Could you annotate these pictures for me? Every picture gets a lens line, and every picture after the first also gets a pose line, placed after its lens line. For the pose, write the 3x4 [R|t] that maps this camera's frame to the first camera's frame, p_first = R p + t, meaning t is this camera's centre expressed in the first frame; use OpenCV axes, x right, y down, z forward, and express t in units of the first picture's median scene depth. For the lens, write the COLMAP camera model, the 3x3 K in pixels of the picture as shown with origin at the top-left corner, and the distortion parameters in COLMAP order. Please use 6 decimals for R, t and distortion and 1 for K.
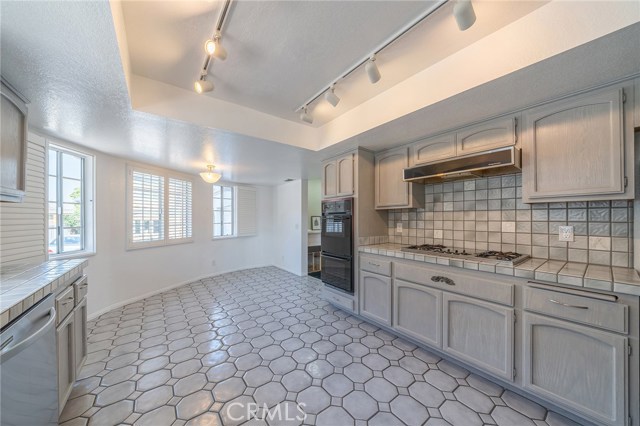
lens RADIAL K [[218.9, 0, 319.2], [0, 218.9, 217.8], [0, 0, 1]] dist [0.002651, 0.000161]
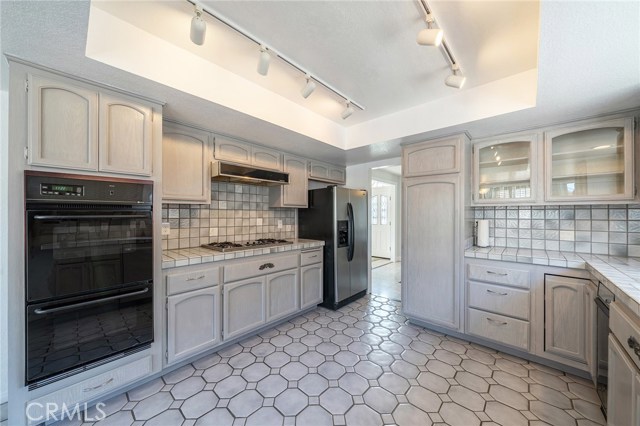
lens RADIAL K [[238.5, 0, 317.6], [0, 238.5, 213.3], [0, 0, 1]] dist [0.000023, 0.000018]
pose [[-0.191234, 0.010110, 0.981492, -0.716647], [-0.003267, 0.999935, -0.010936, 0.000079], [-0.981539, -0.005298, -0.191189, 0.861220]]
